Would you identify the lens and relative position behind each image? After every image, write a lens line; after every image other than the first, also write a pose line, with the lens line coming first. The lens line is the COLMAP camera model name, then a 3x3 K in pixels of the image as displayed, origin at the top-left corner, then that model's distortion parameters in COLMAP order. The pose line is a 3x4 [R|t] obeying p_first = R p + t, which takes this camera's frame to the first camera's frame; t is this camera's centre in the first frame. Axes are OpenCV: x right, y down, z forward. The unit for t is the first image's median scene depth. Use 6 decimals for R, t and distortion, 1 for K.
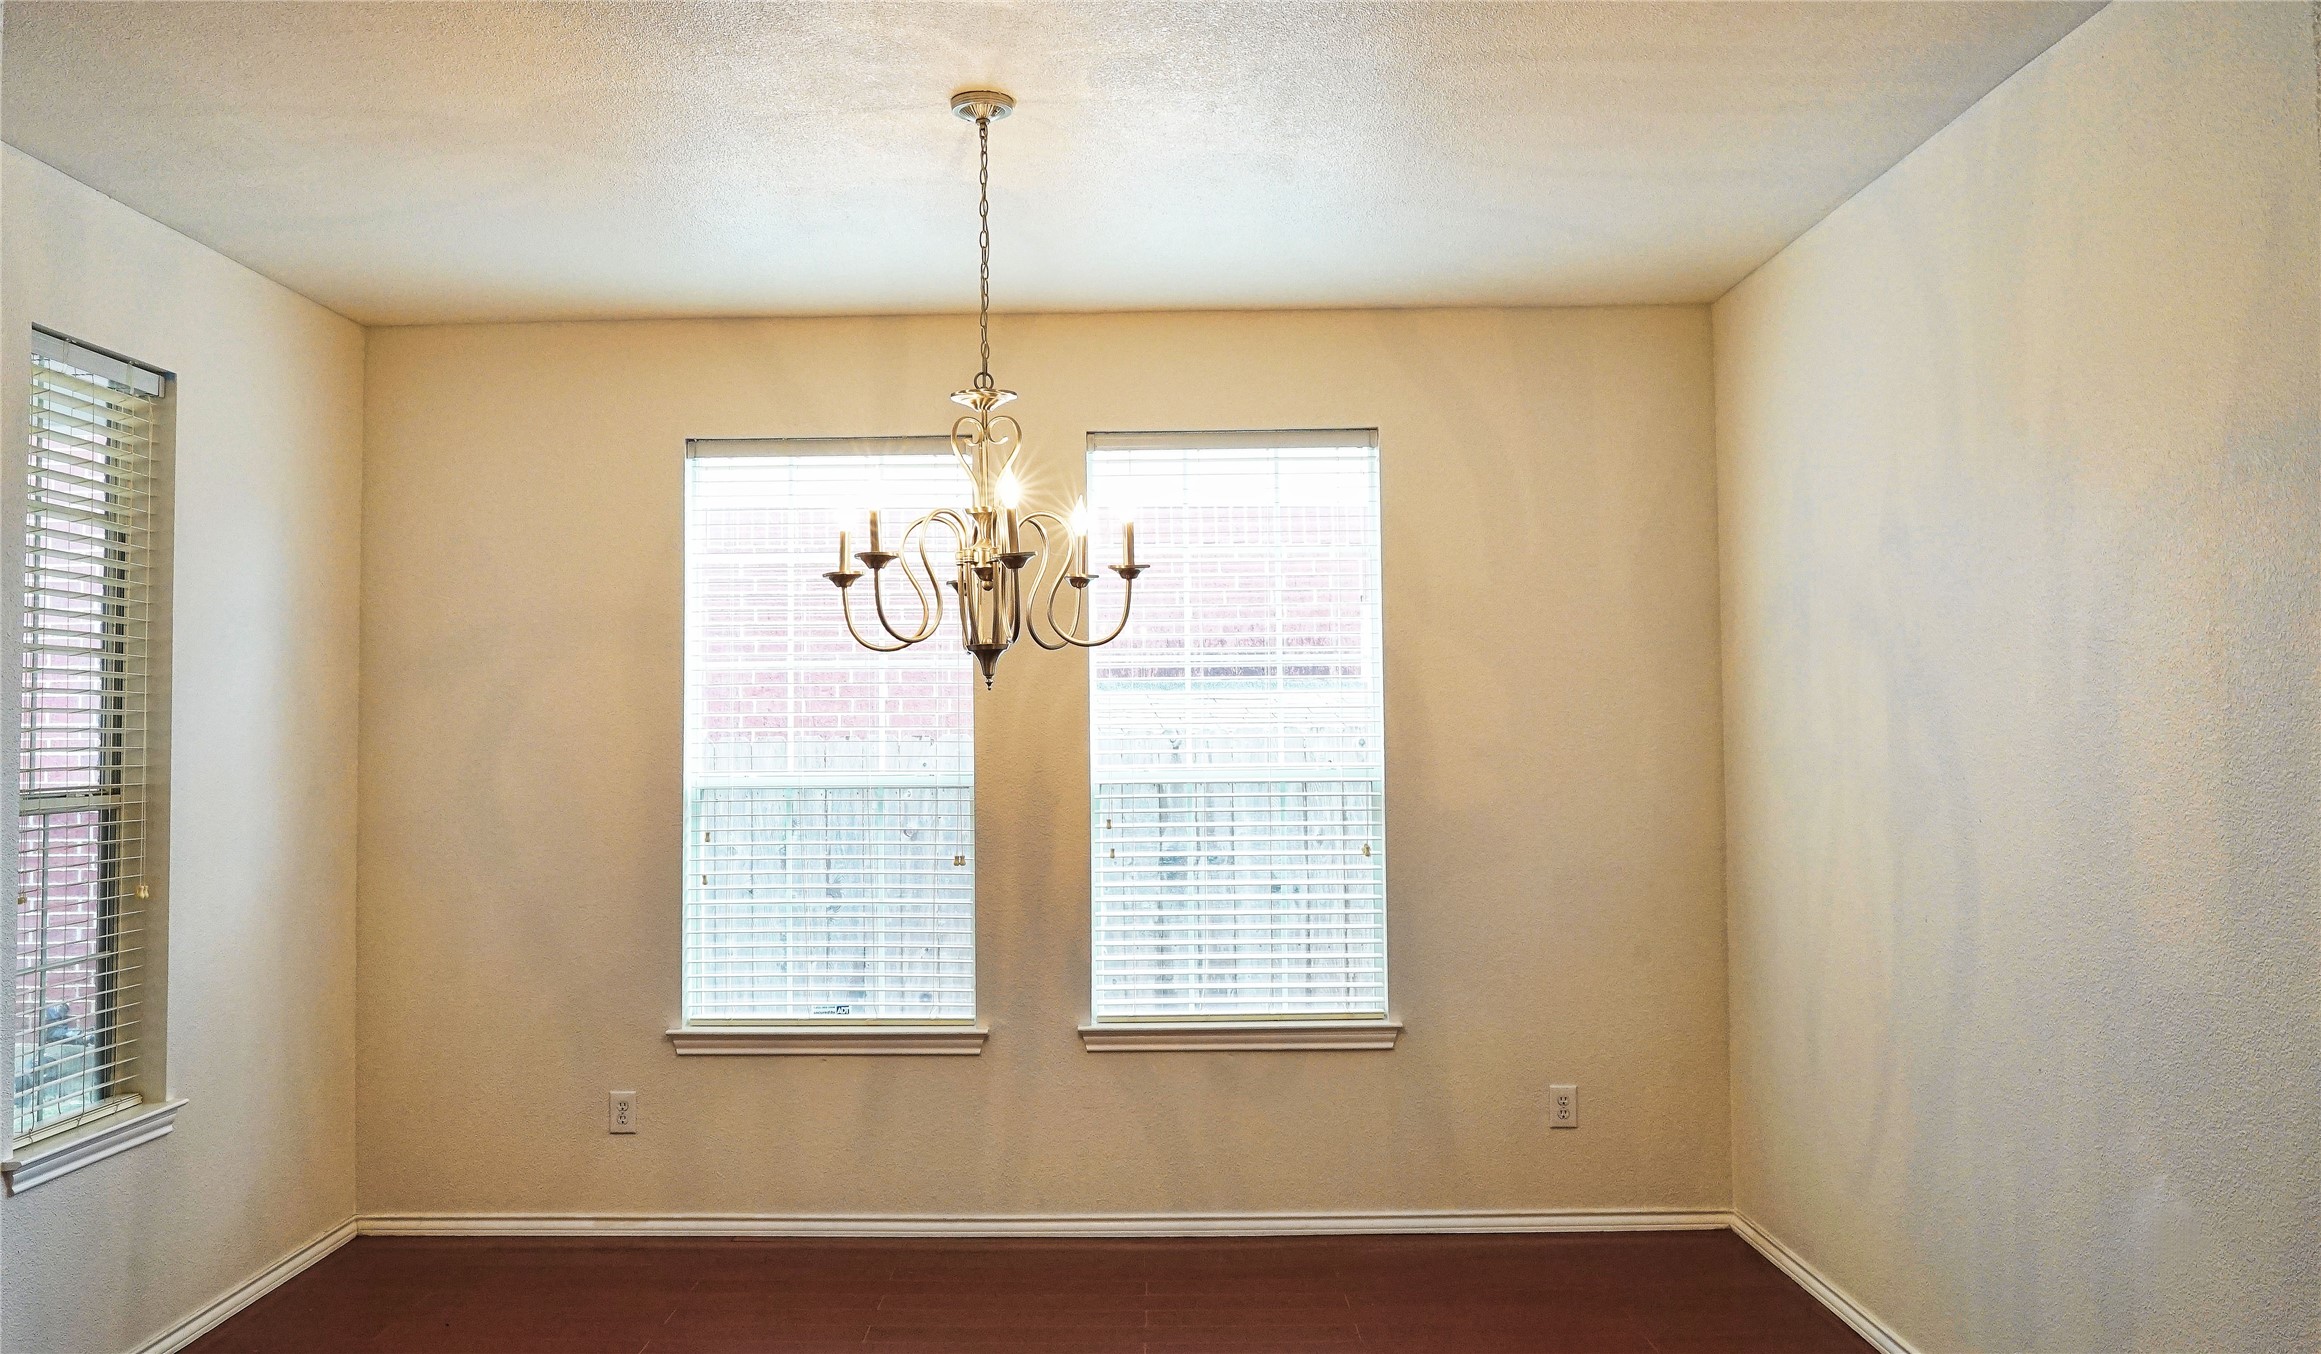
lens RADIAL K [[1708.1, 0, 1160.5], [0, 1708.1, 677.0], [0, 0, 1]] dist [-0.114442, -0.000403]
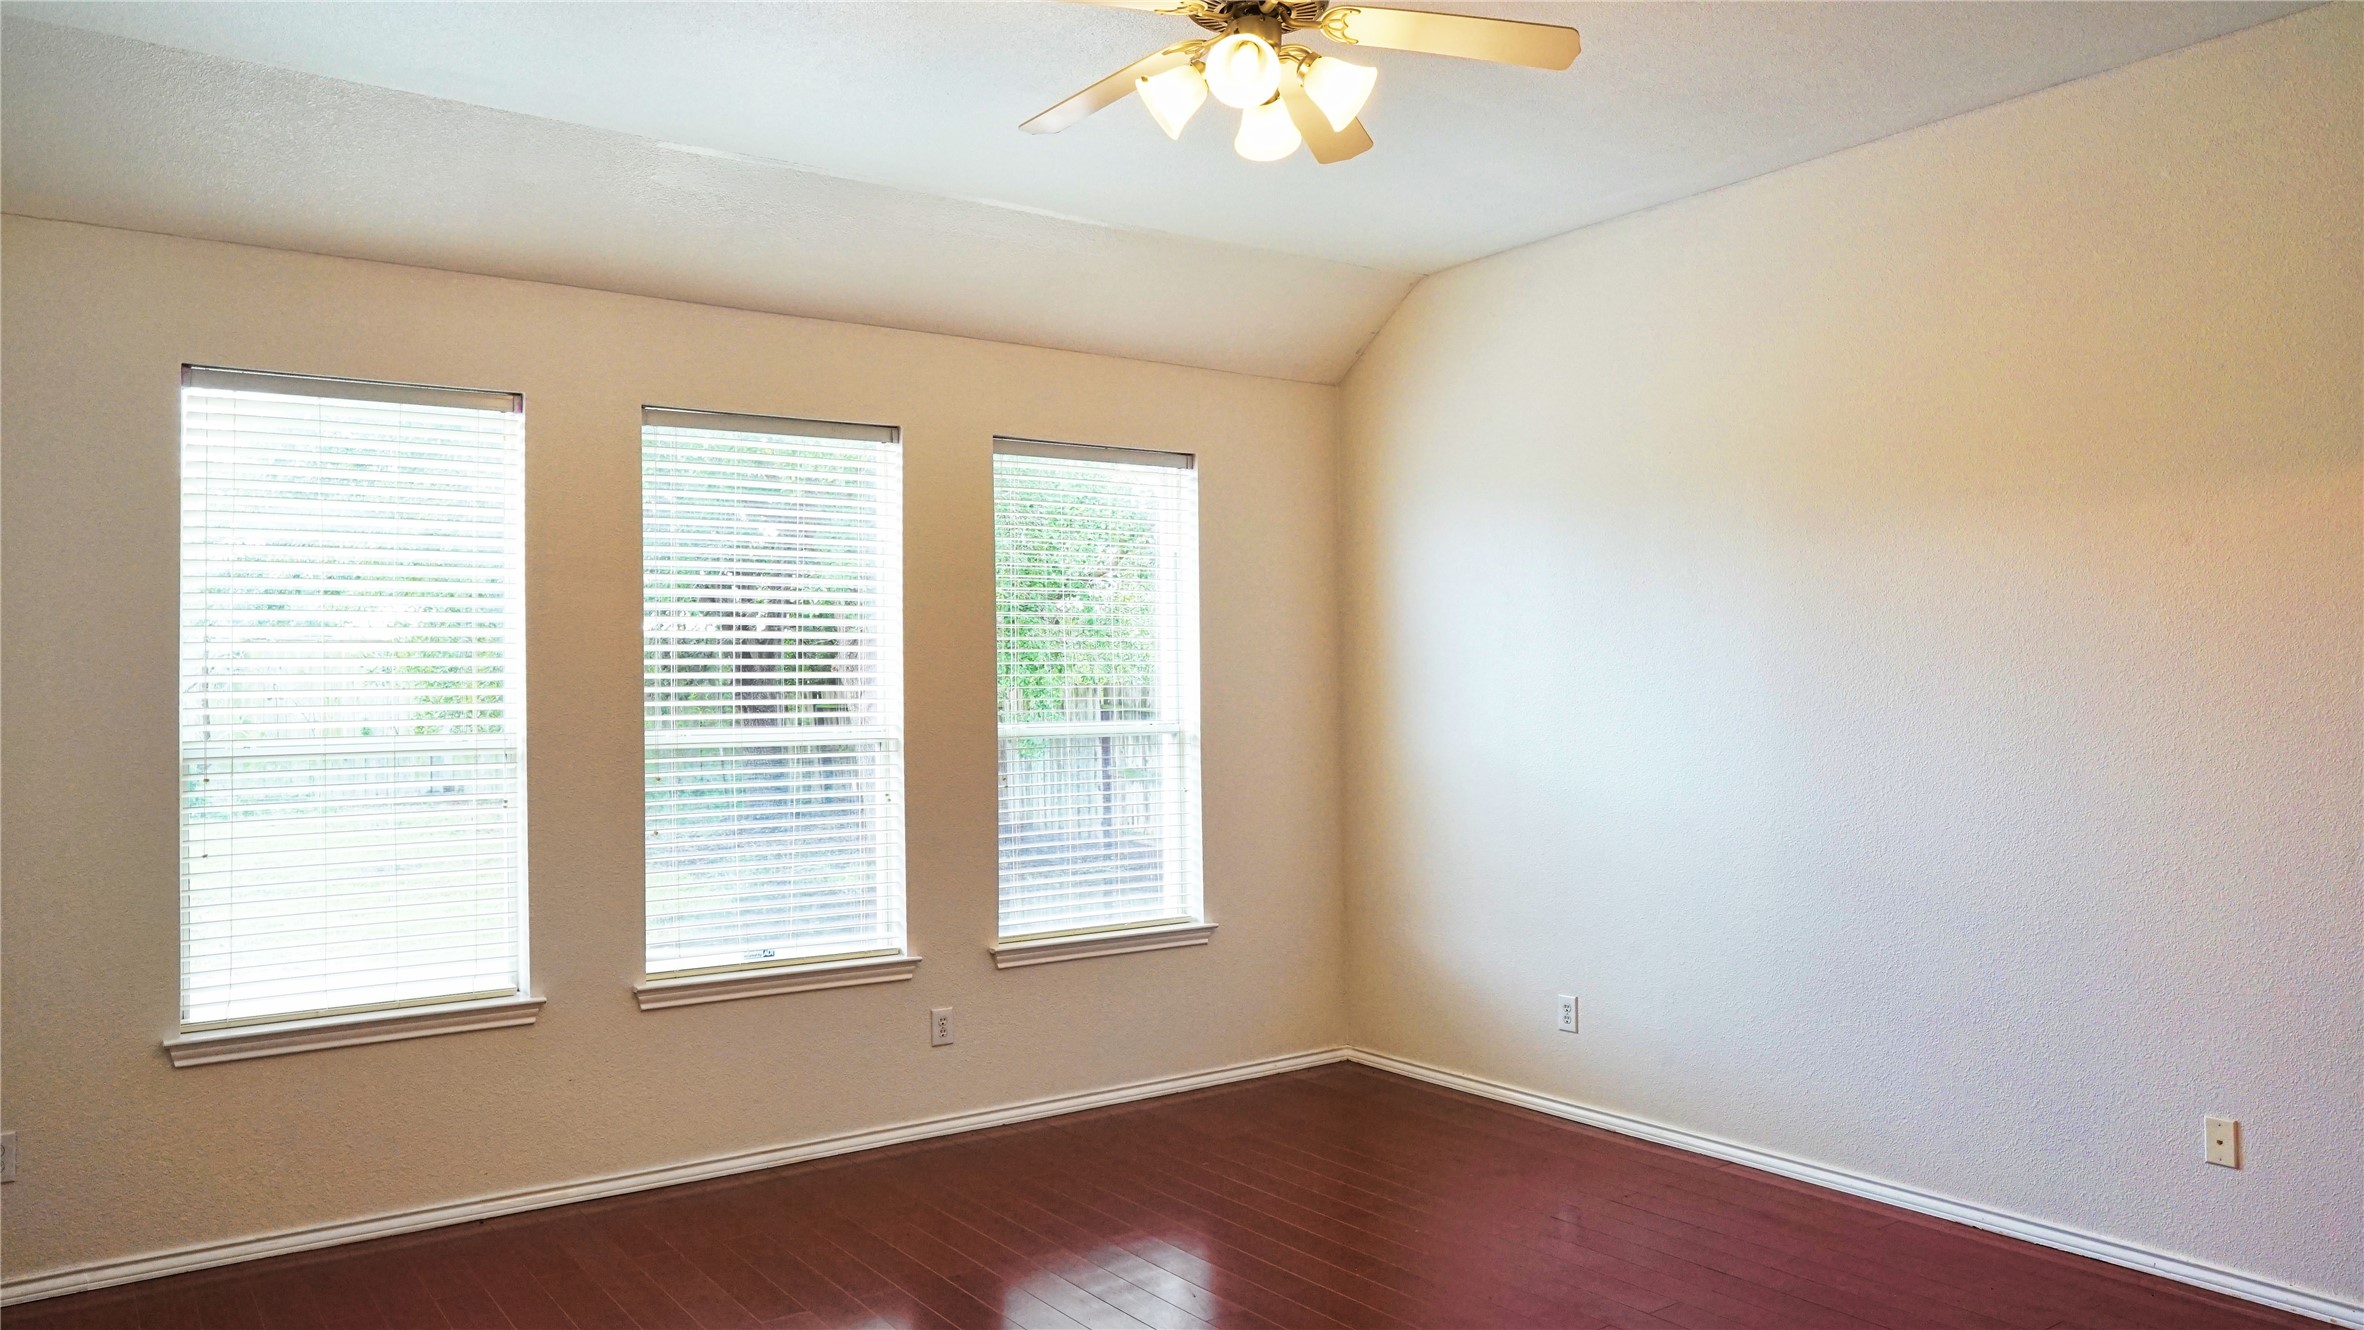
lens RADIAL K [[1673.2, 0, 1182.0], [0, 1673.2, 665.0], [0, 0, 1]] dist [-0.070591, 0.131289]
pose [[0.802867, 0.010384, 0.596068, -0.609022], [-0.015144, 0.999881, 0.002978, 0.007370], [-0.595966, -0.011418, 0.802929, 0.003660]]
